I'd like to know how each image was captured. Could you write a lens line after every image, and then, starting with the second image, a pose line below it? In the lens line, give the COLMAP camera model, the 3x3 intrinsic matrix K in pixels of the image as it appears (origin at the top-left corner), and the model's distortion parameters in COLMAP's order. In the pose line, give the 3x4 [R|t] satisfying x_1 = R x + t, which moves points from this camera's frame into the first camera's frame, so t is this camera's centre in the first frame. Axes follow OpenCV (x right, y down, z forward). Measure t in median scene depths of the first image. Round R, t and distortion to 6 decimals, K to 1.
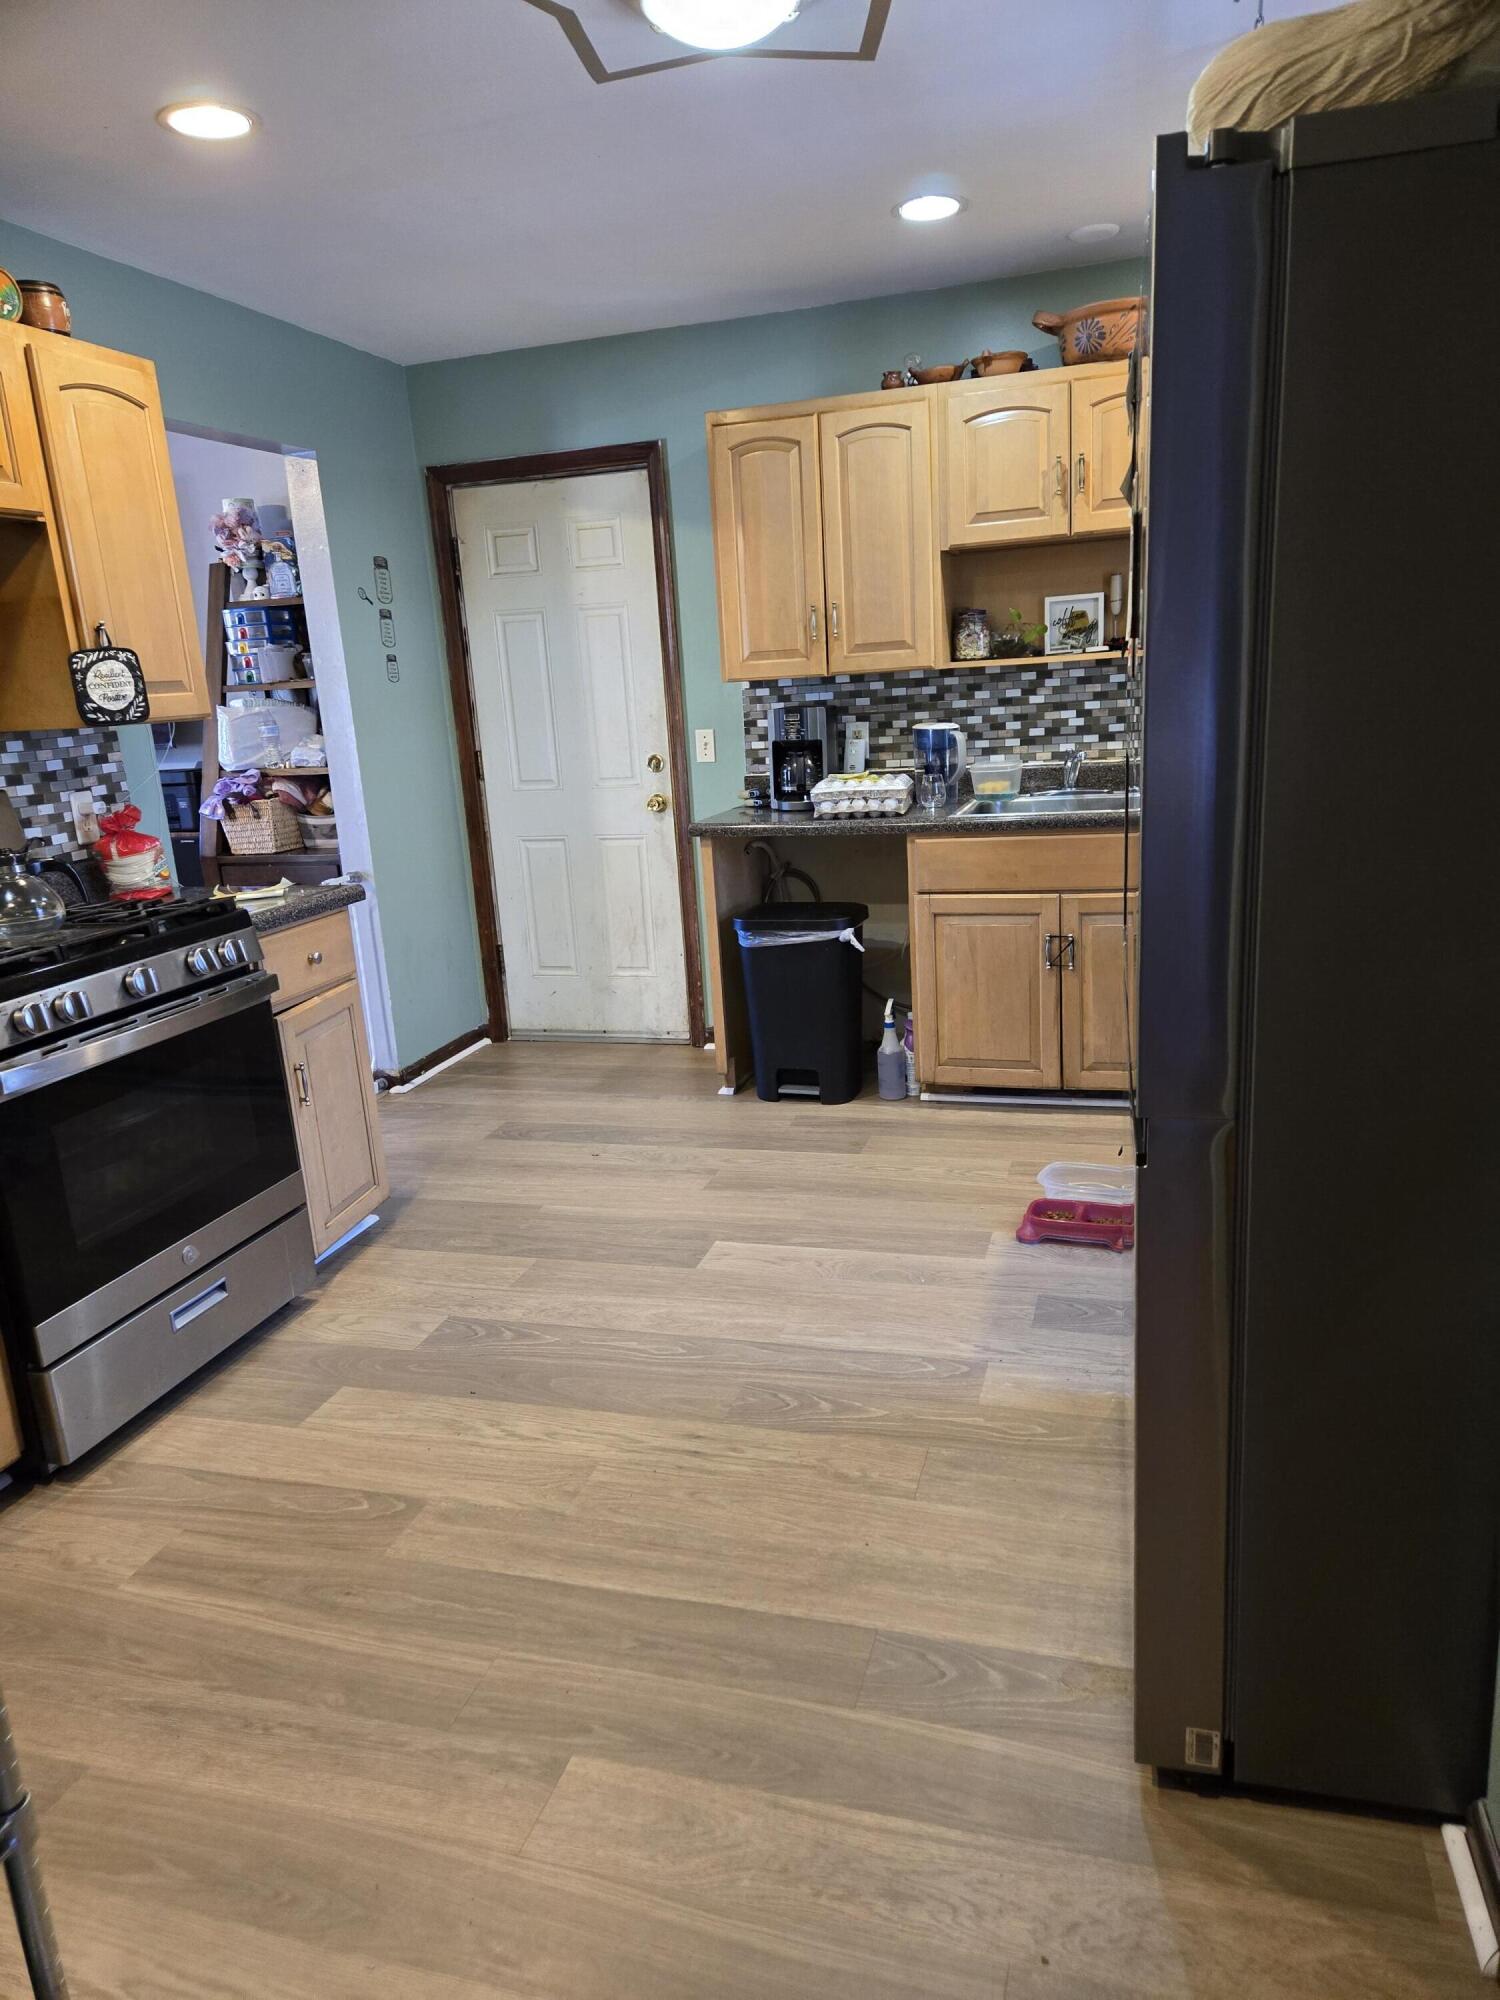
lens RADIAL K [[1325.3, 0, 751.1], [0, 1325.3, 992.3], [0, 0, 1]] dist [0.090286, -0.075394]
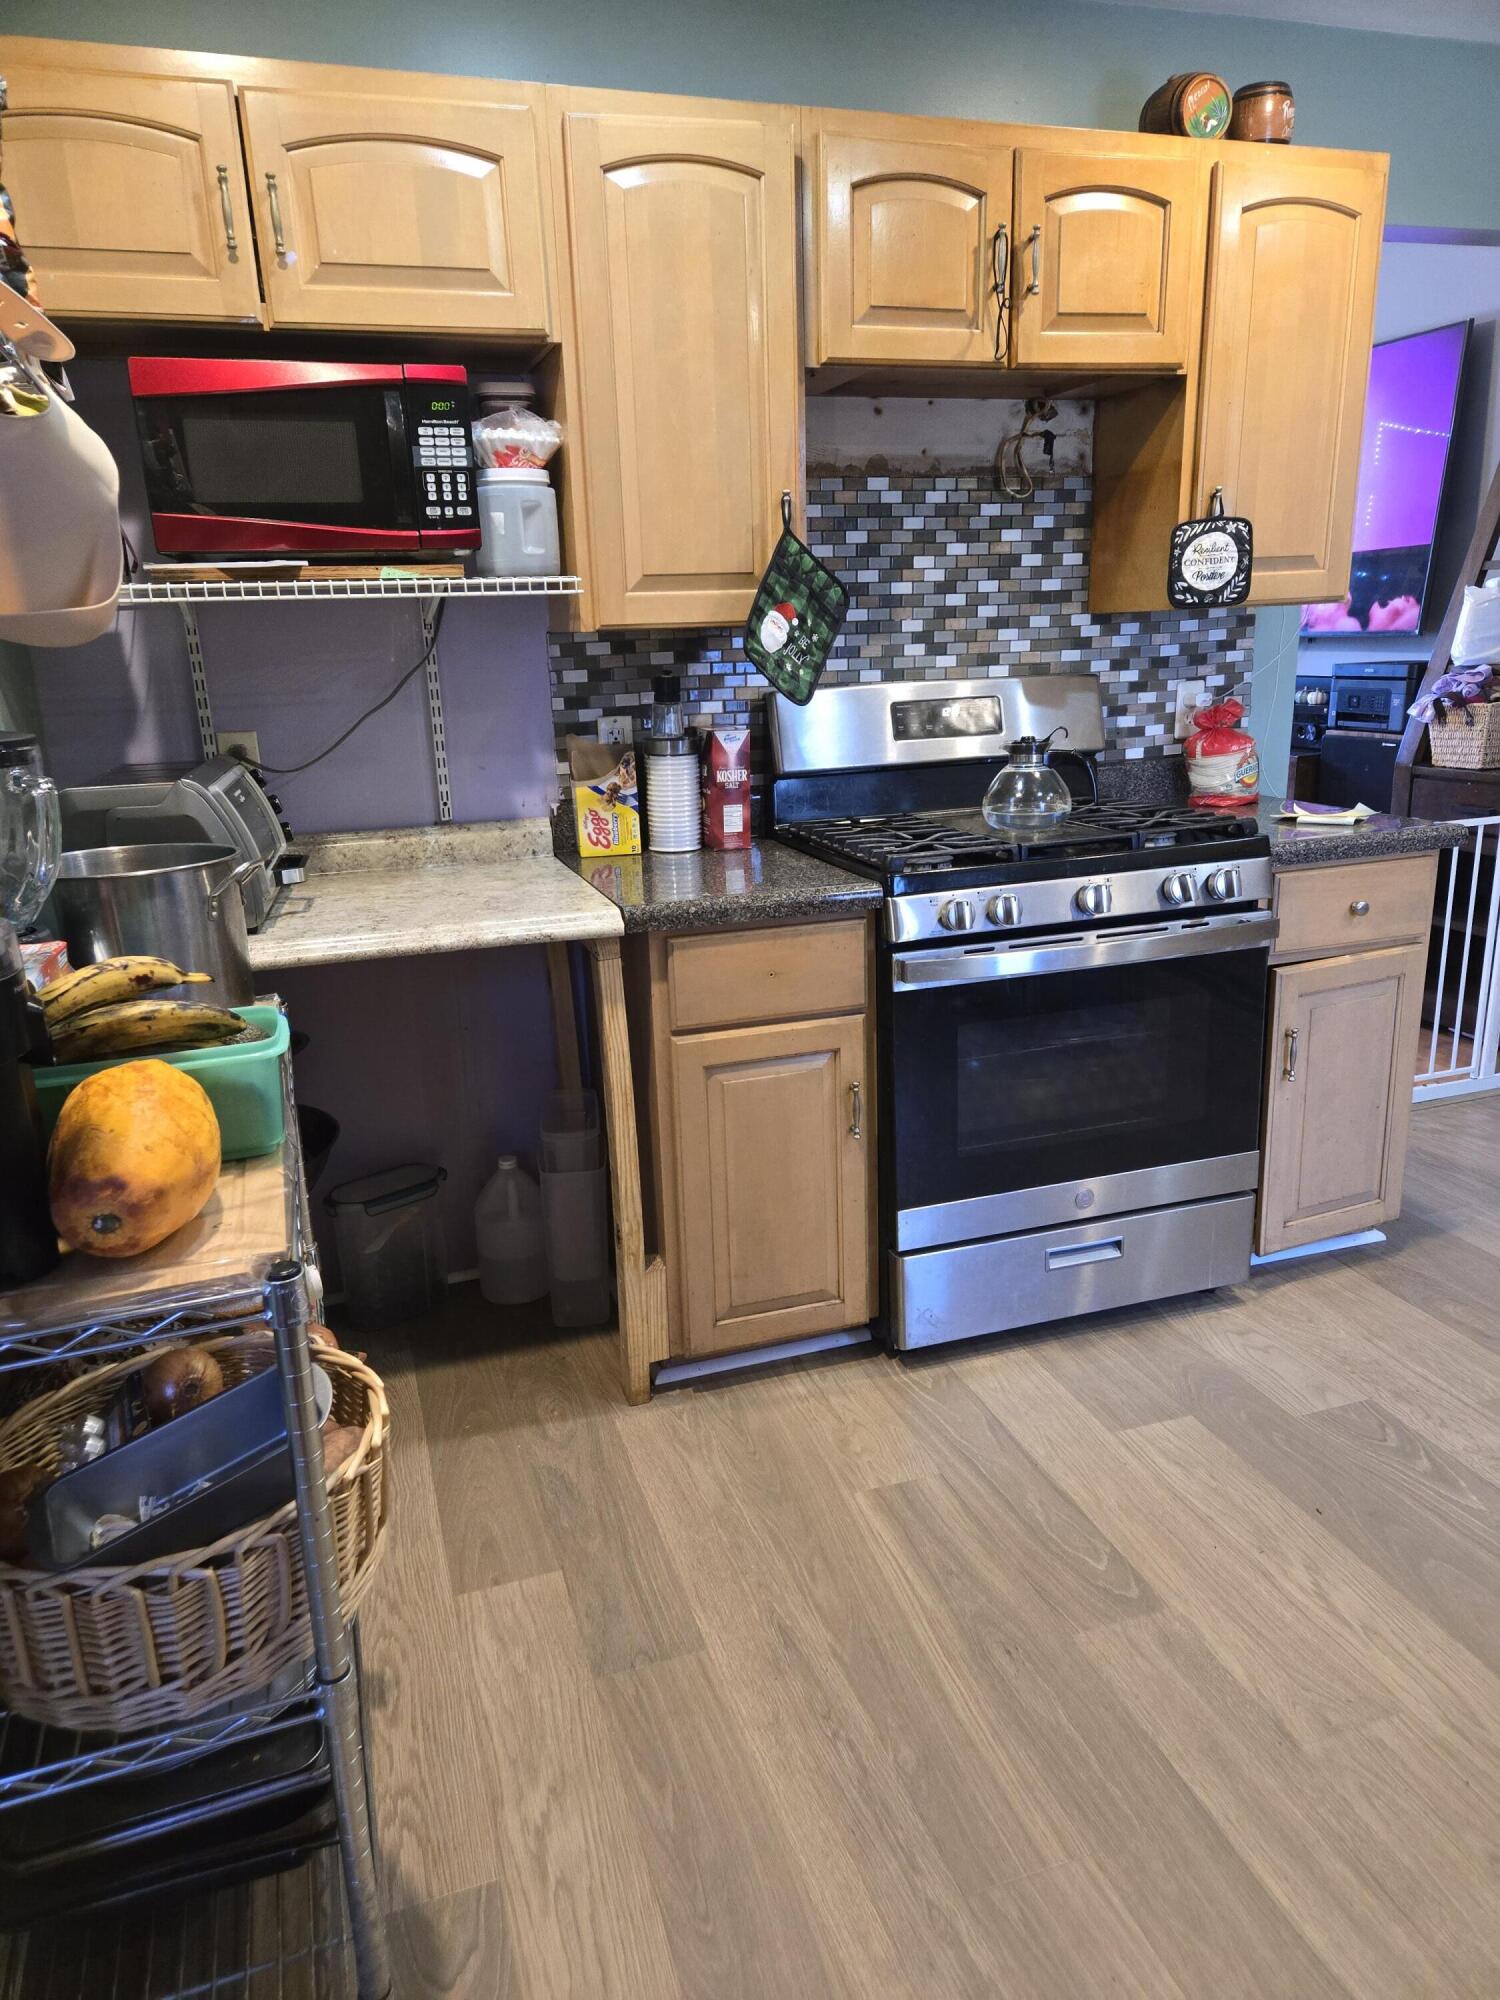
lens RADIAL K [[1333.8, 0, 750.0], [0, 1333.8, 1000.0], [0, 0, 1]] dist [0.084780, -0.069127]
pose [[0.578615, 0.260398, -0.772915, 0.120793], [-0.193050, 0.964460, 0.180410, -0.055446], [0.792424, 0.044823, 0.608321, 0.249293]]
